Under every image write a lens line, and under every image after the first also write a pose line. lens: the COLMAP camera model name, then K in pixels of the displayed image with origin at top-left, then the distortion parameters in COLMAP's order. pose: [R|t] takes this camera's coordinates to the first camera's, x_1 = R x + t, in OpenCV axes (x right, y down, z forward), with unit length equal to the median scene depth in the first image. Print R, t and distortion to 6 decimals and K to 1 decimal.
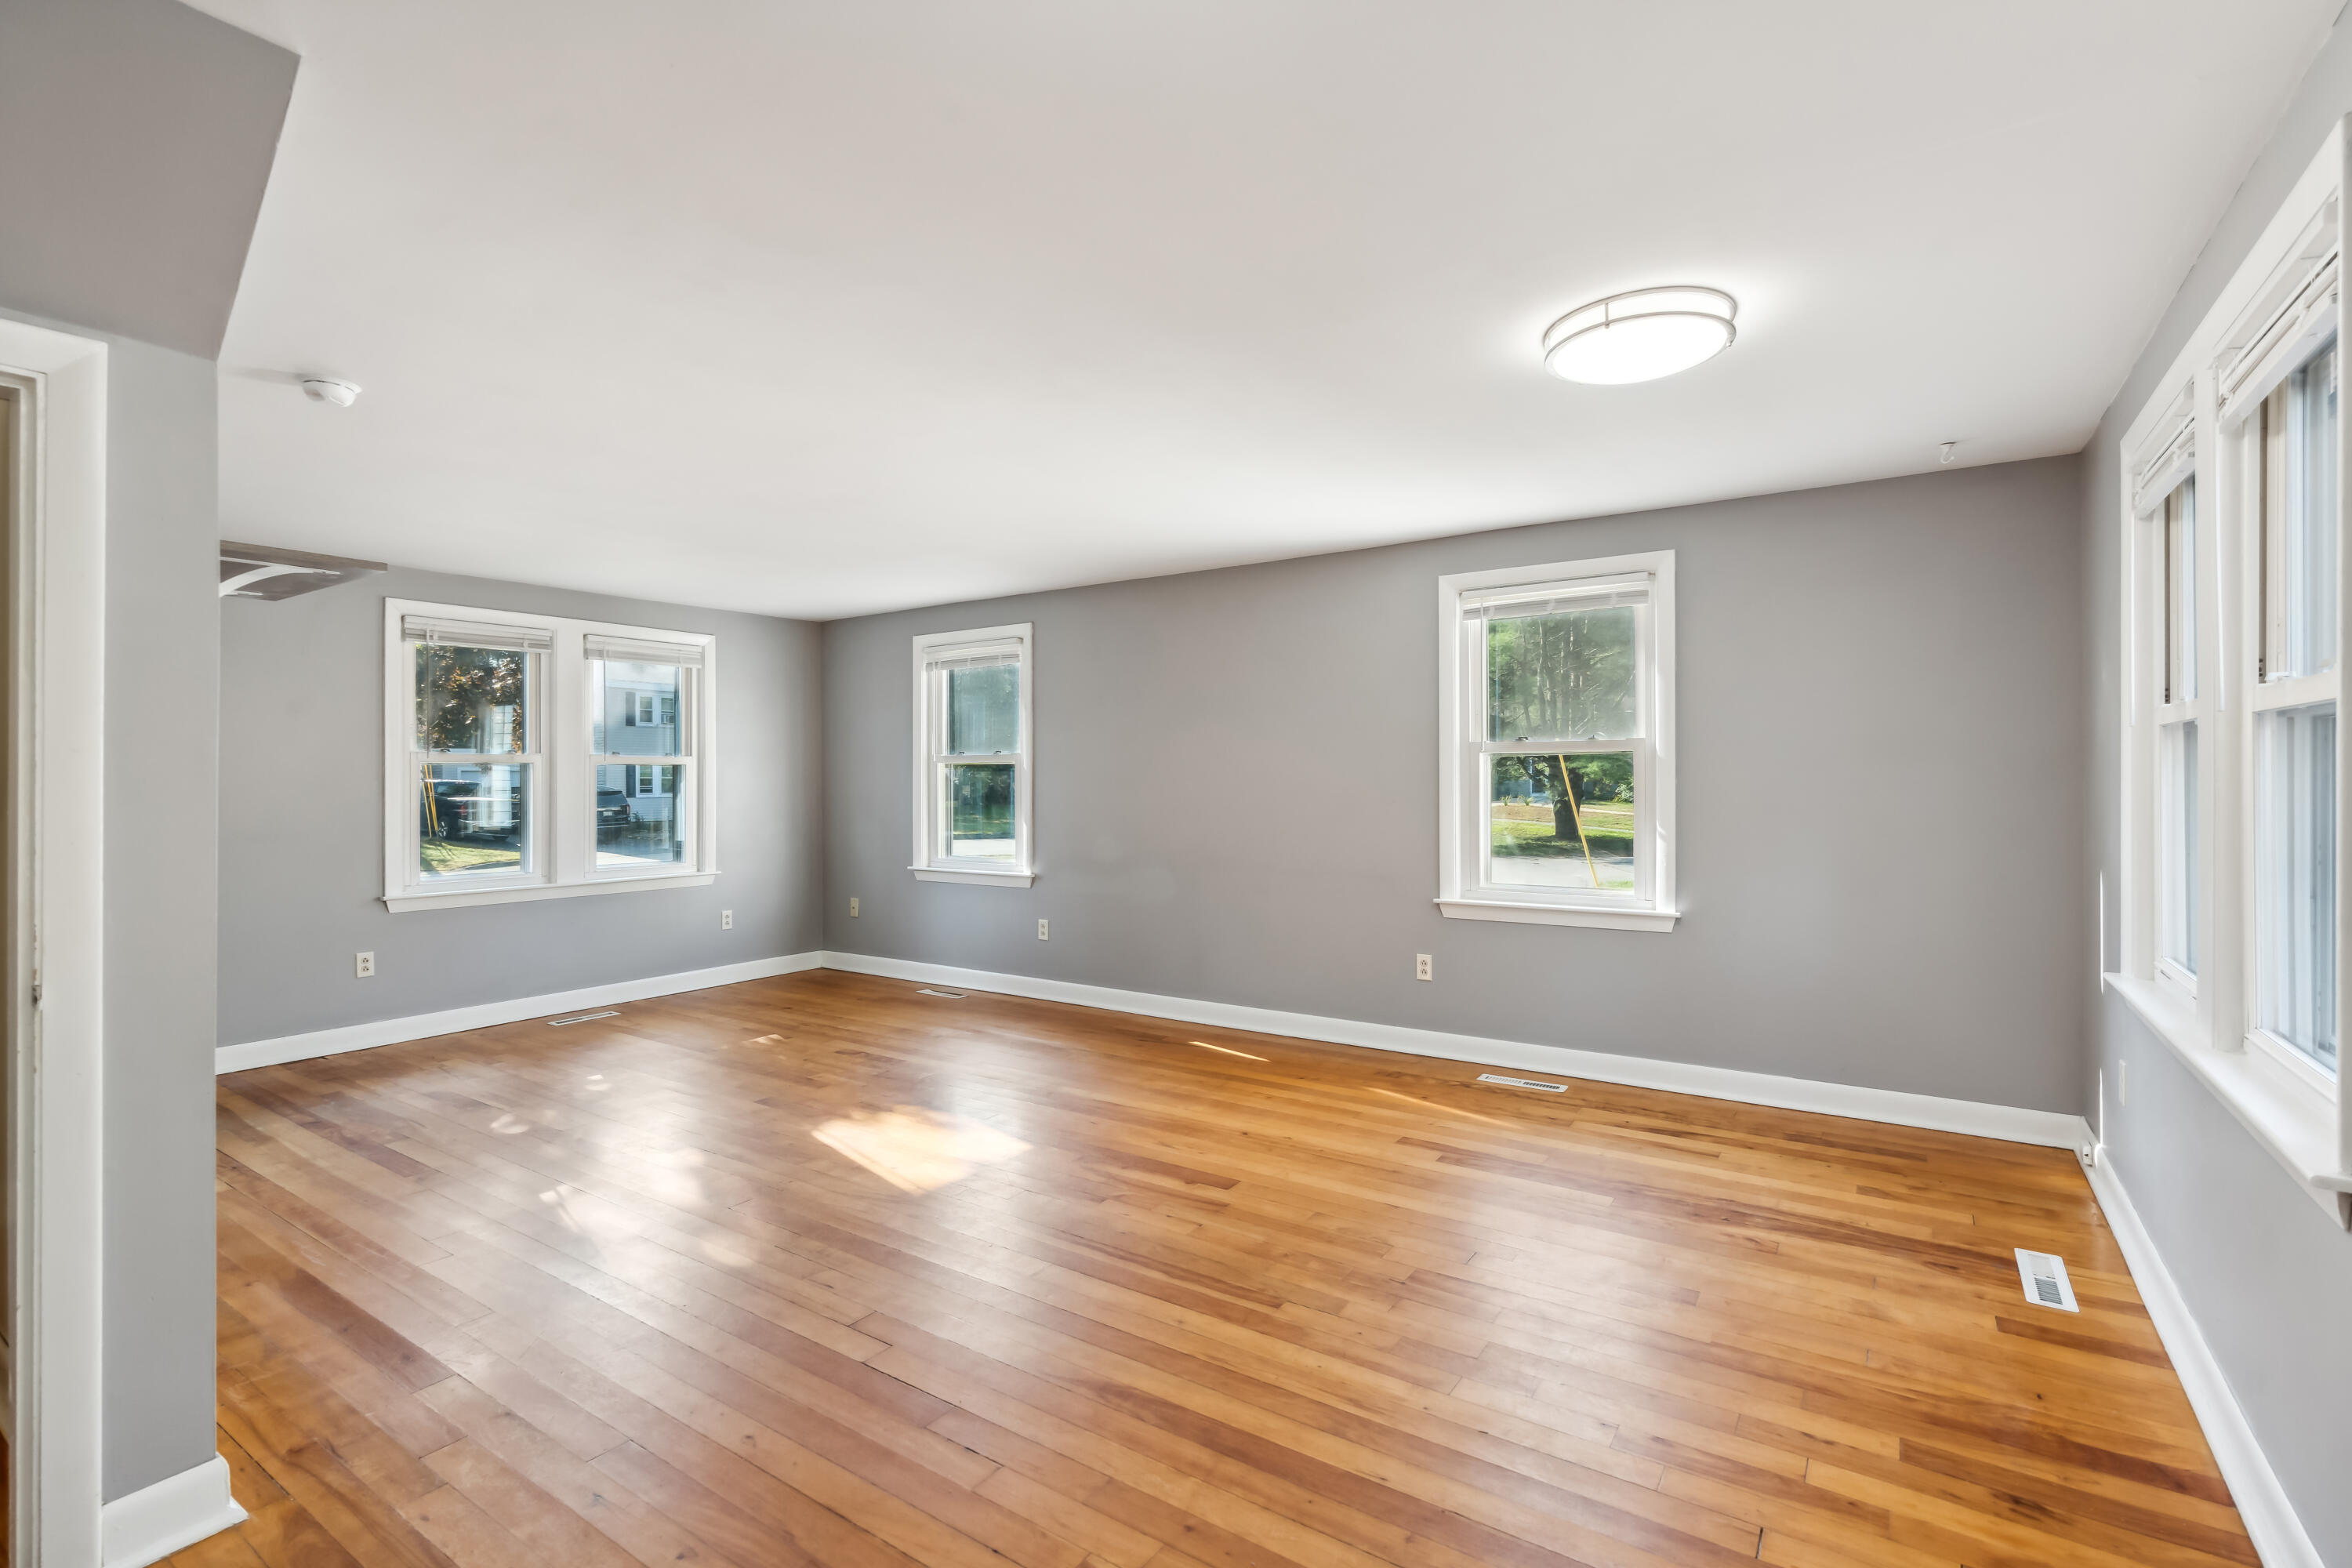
lens RADIAL K [[1073.7, 0, 1157.3], [0, 1073.7, 783.4], [0, 0, 1]] dist [-0.006770, 0.003664]
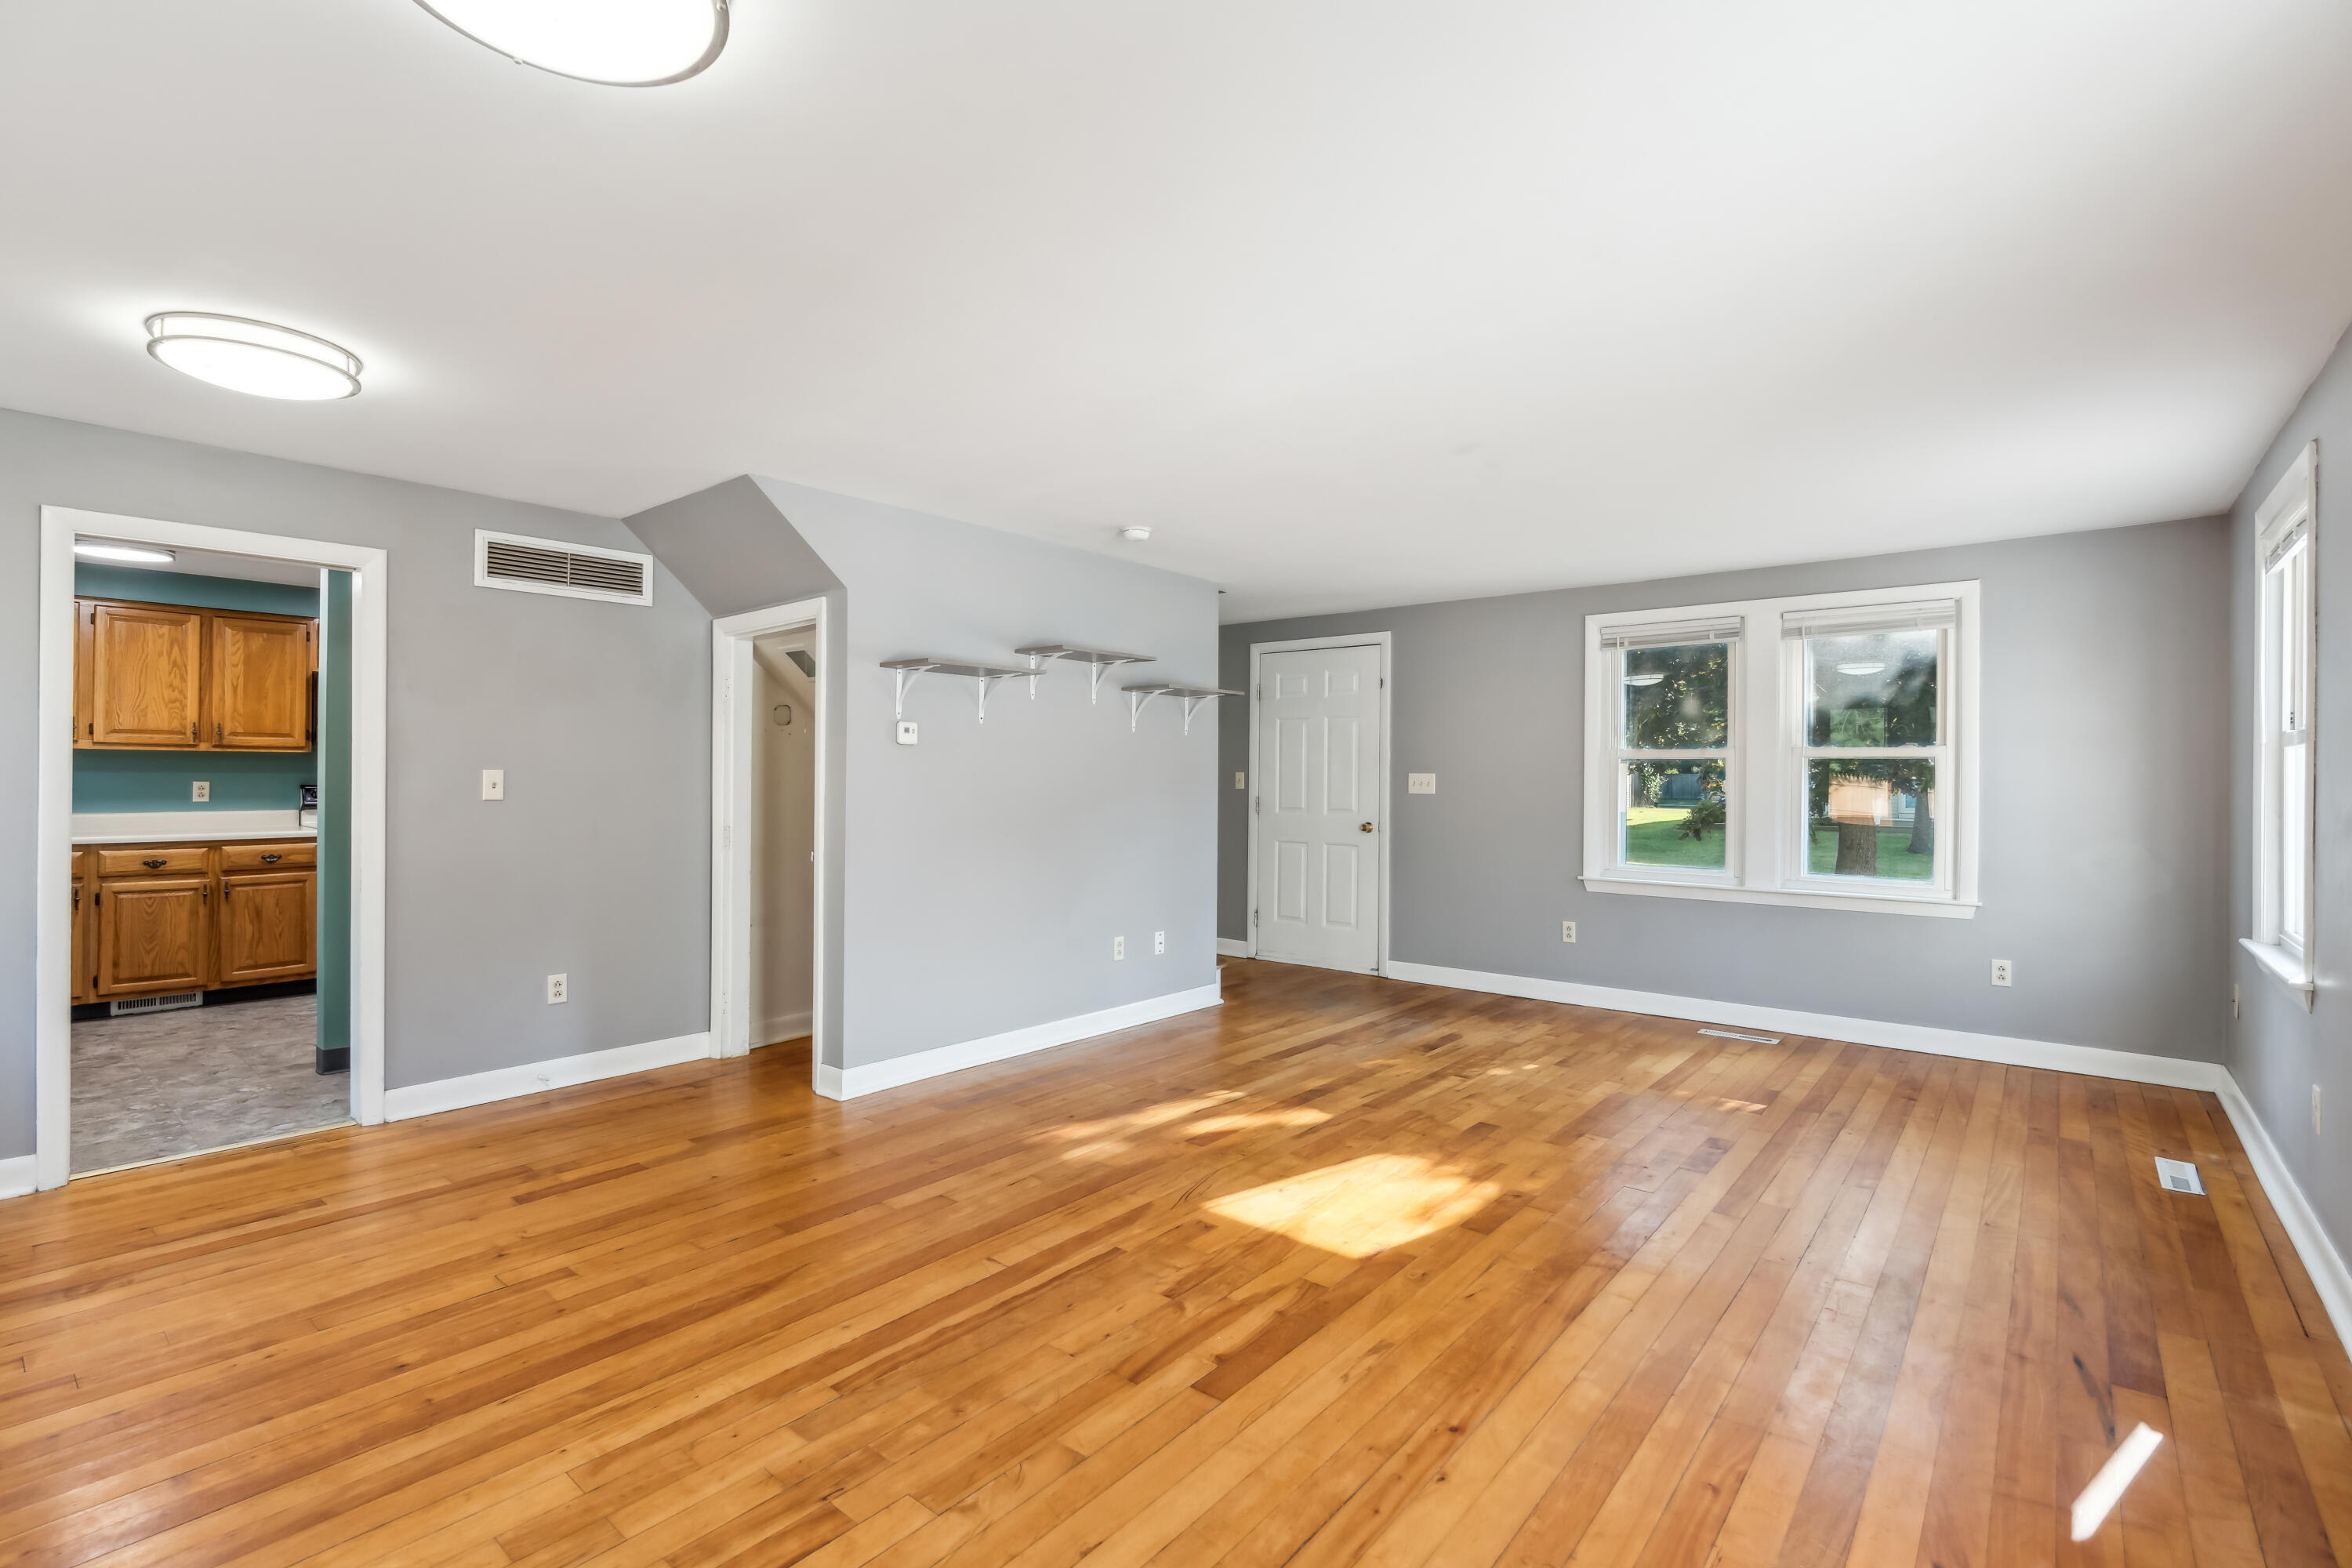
lens RADIAL K [[1073.7, 0, 1169.5], [0, 1073.7, 766.8], [0, 0, 1]] dist [-0.006770, 0.003664]
pose [[-0.092507, -0.004380, -0.995702, 0.614948], [-0.008401, 0.999958, -0.003618, -0.004651], [0.995677, 0.008031, -0.092540, 0.876051]]
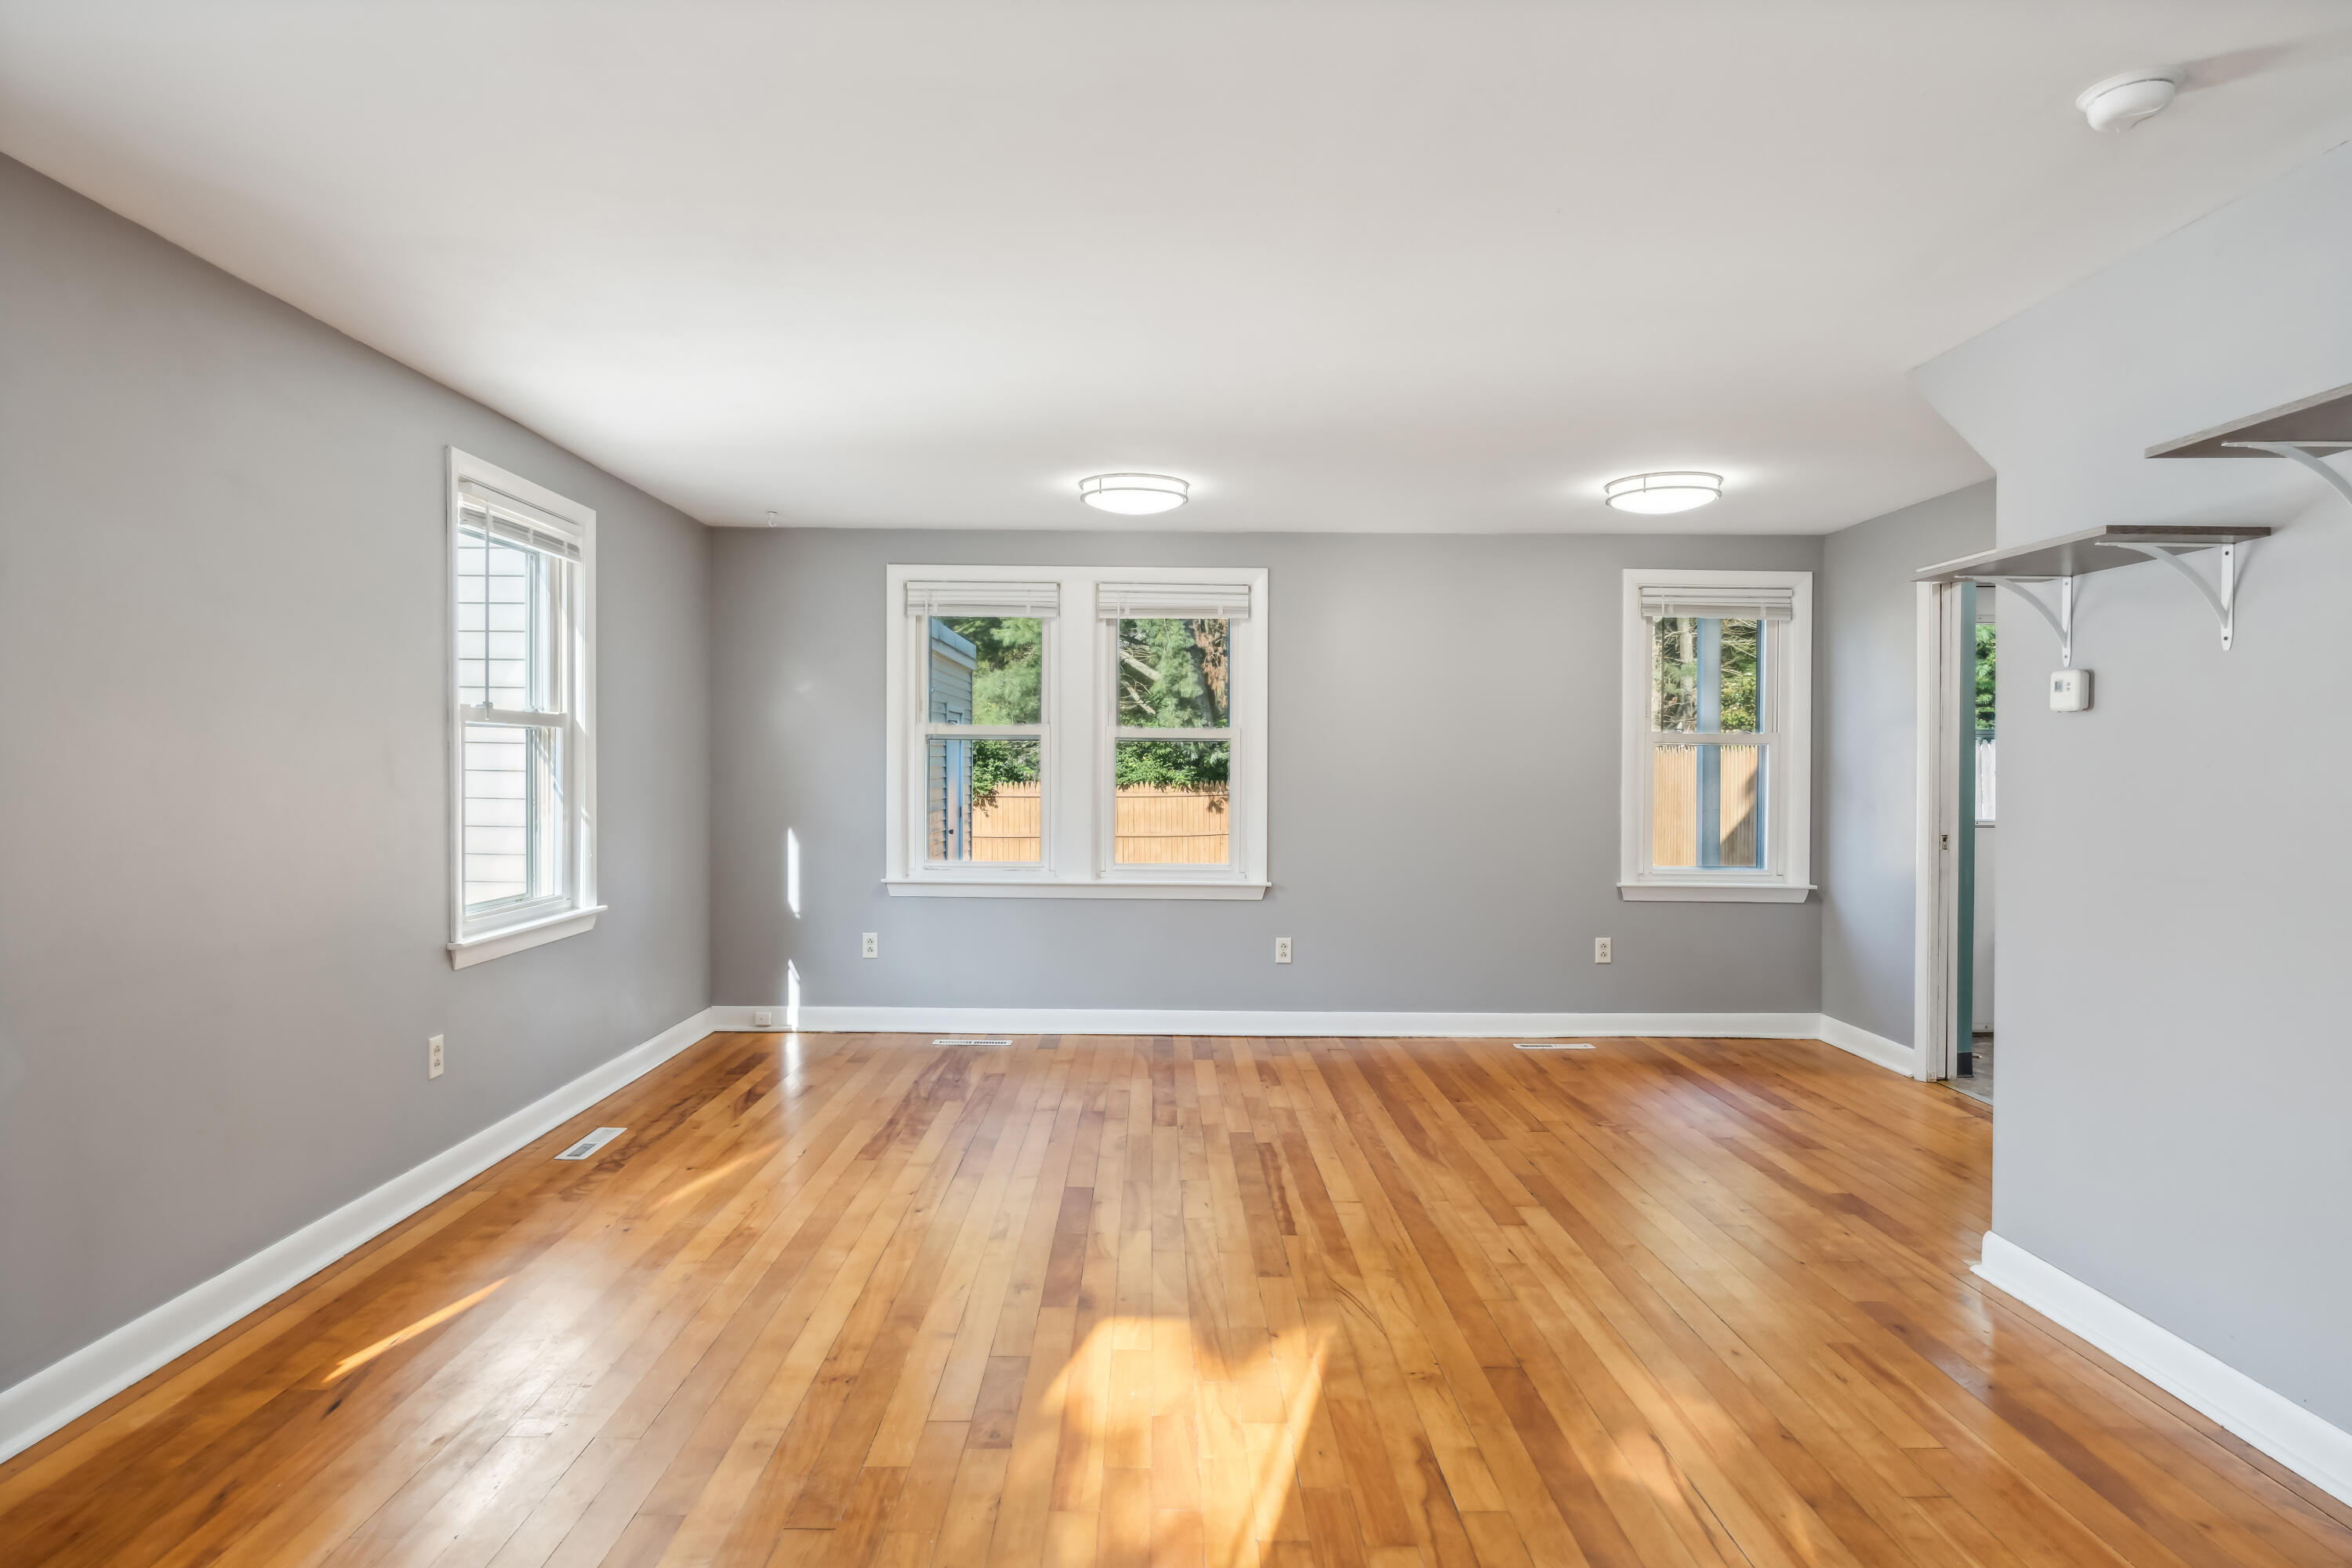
lens RADIAL K [[1304.4, 0, 1162.3], [0, 1304.4, 782.8], [0, 0, 1]] dist [-0.004263, 0.005185]
pose [[-0.570847, -0.008394, 0.821013, -0.775653], [0.000558, 0.999944, 0.010612, 0.002965], [-0.821056, 0.006516, -0.570811, 1.351612]]
